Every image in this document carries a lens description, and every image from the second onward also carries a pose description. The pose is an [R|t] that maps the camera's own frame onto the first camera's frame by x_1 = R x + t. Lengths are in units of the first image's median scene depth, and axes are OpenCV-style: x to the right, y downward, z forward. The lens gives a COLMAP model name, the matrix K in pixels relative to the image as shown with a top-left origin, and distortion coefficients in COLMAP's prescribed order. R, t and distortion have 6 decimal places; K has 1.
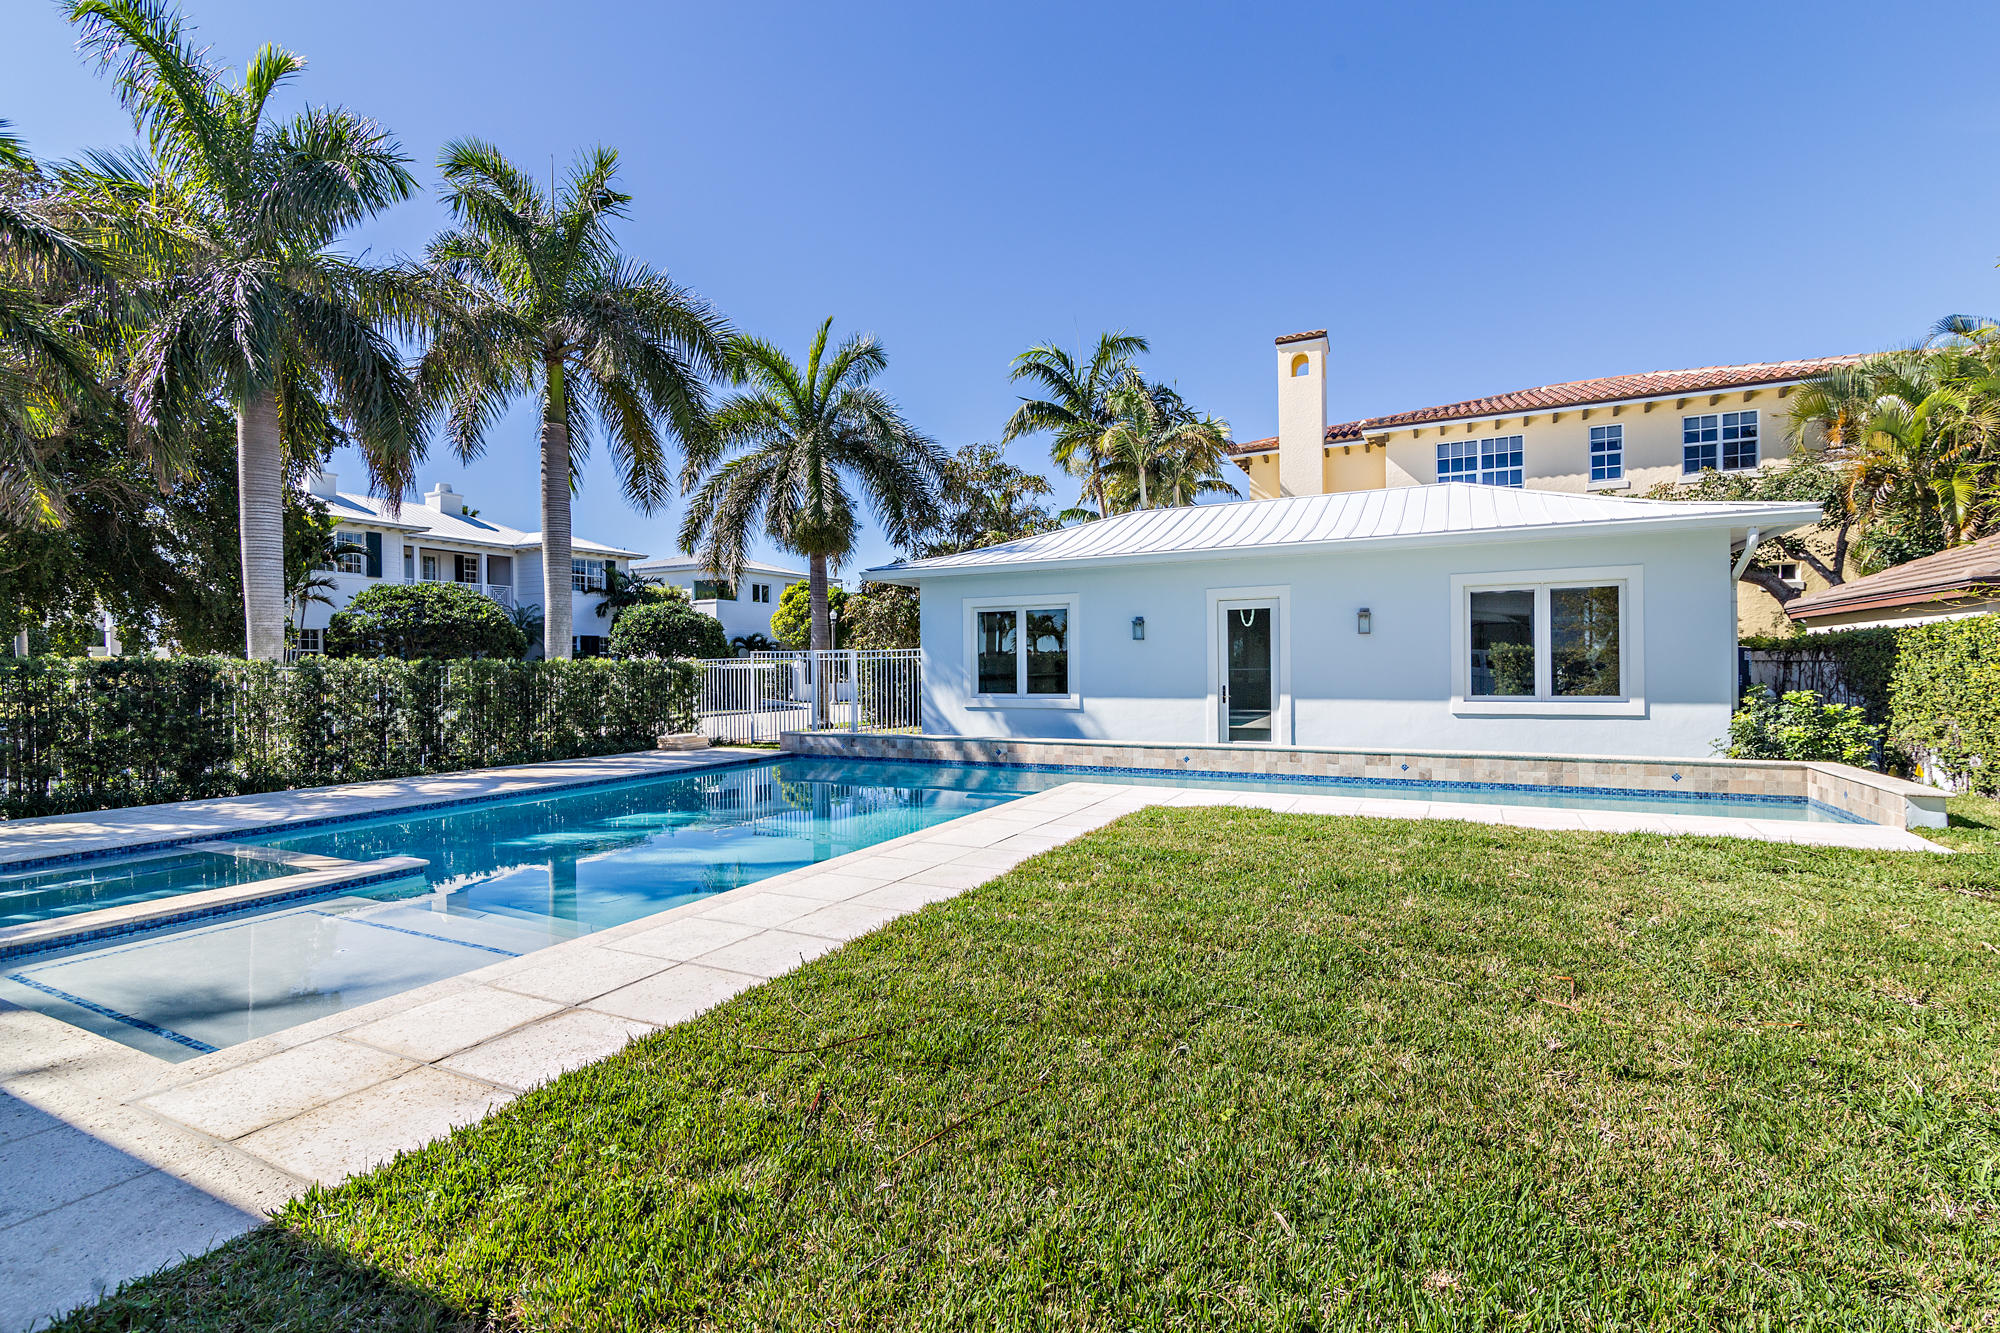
lens RADIAL K [[918.6, 0, 1003.2], [0, 918.6, 670.5], [0, 0, 1]] dist [0.003241, 0.000145]
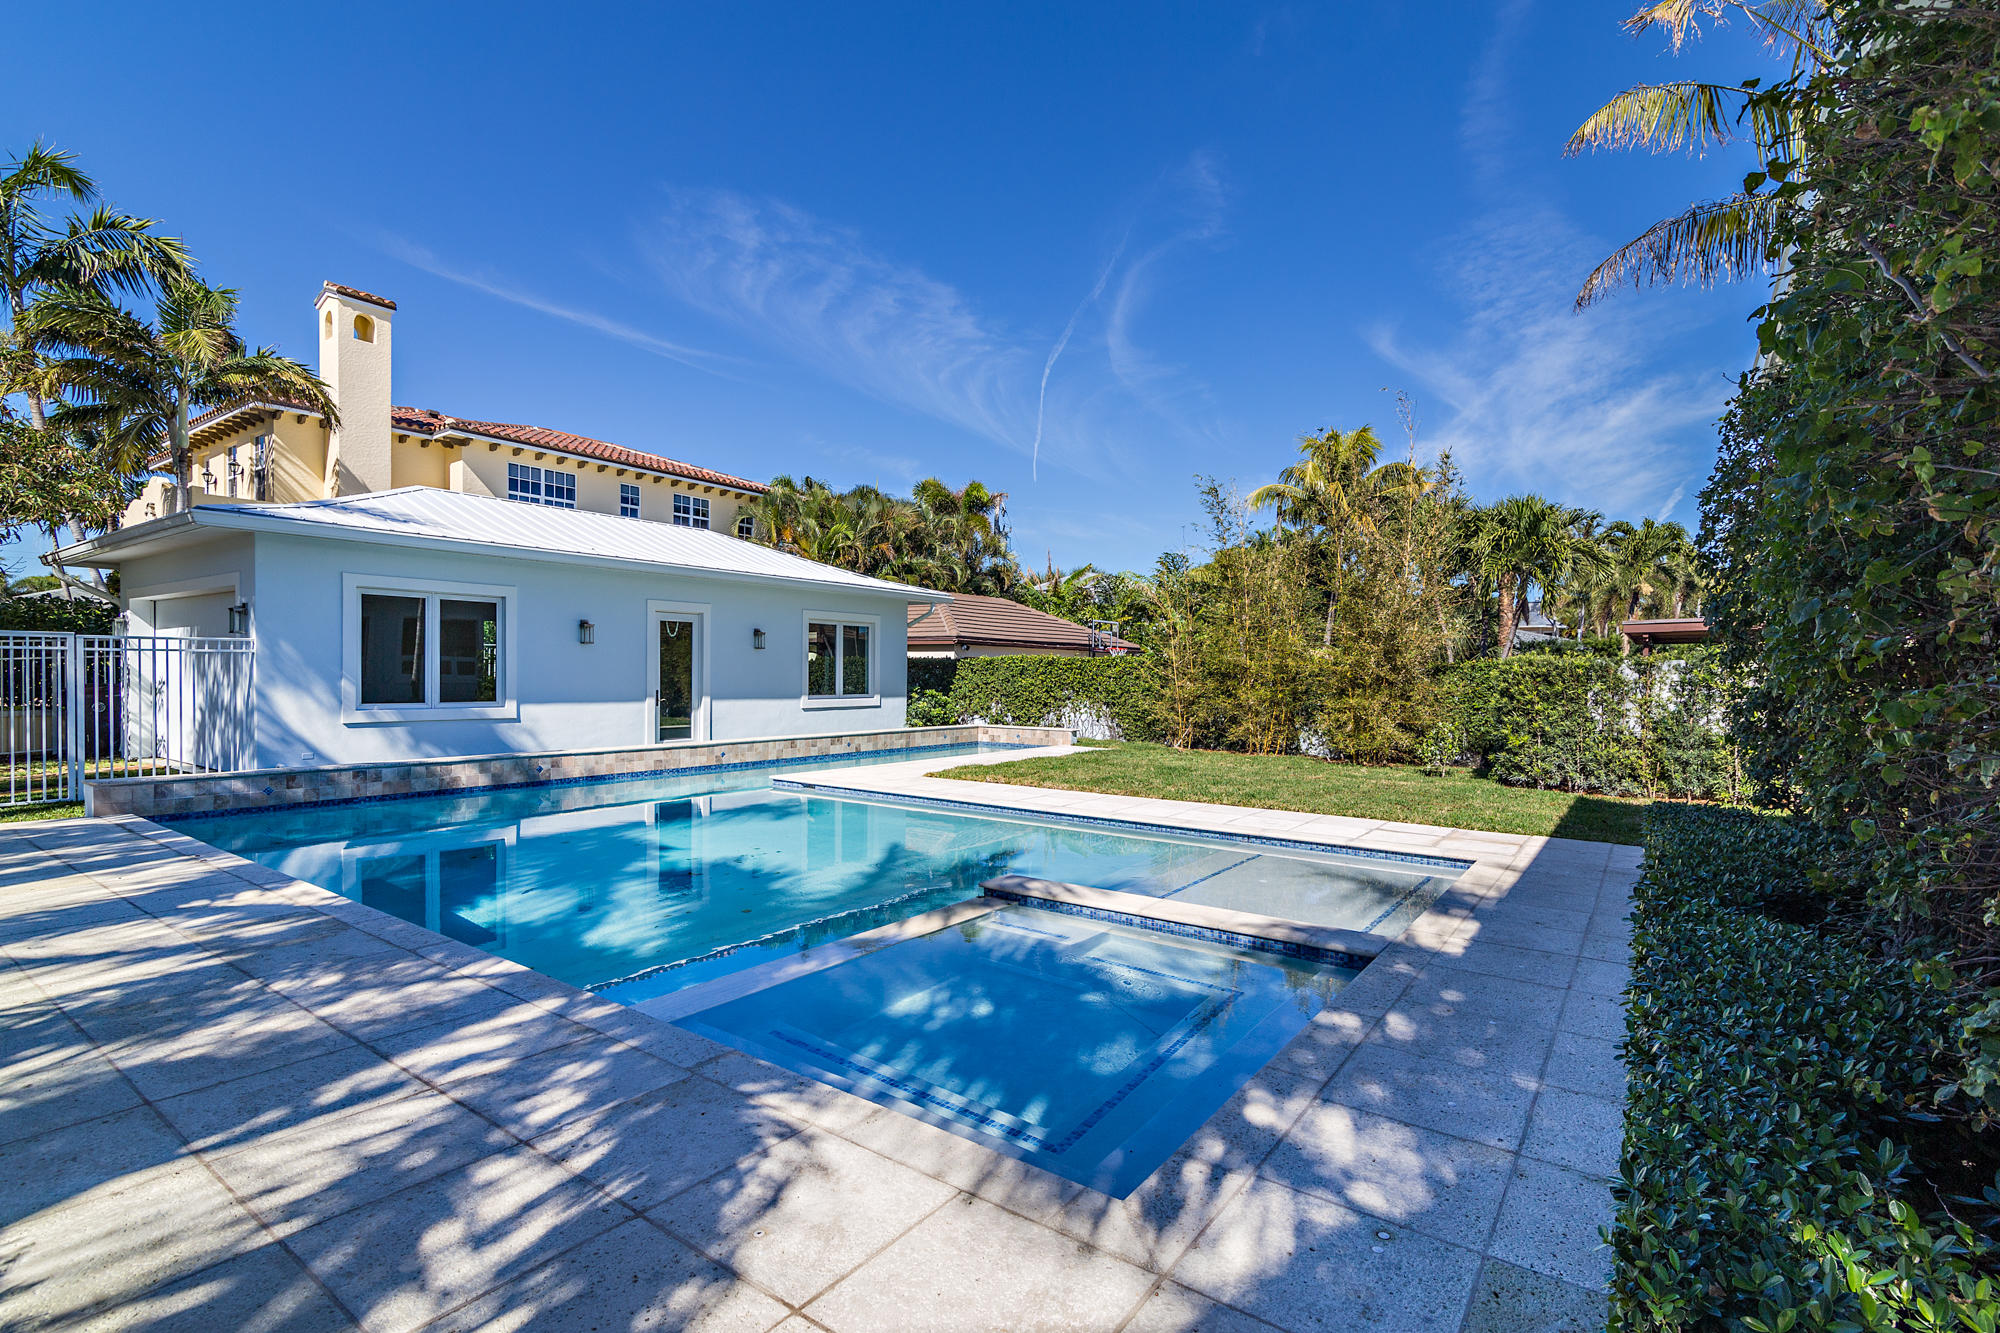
lens RADIAL K [[918.6, 0, 1008.2], [0, 918.6, 674.1], [0, 0, 1]] dist [0.003241, 0.000145]
pose [[0.153793, 0.009958, 0.988053, -0.714929], [-0.008499, 0.999926, -0.008754, 0.003354], [-0.988066, -0.007051, 0.153867, 0.393160]]
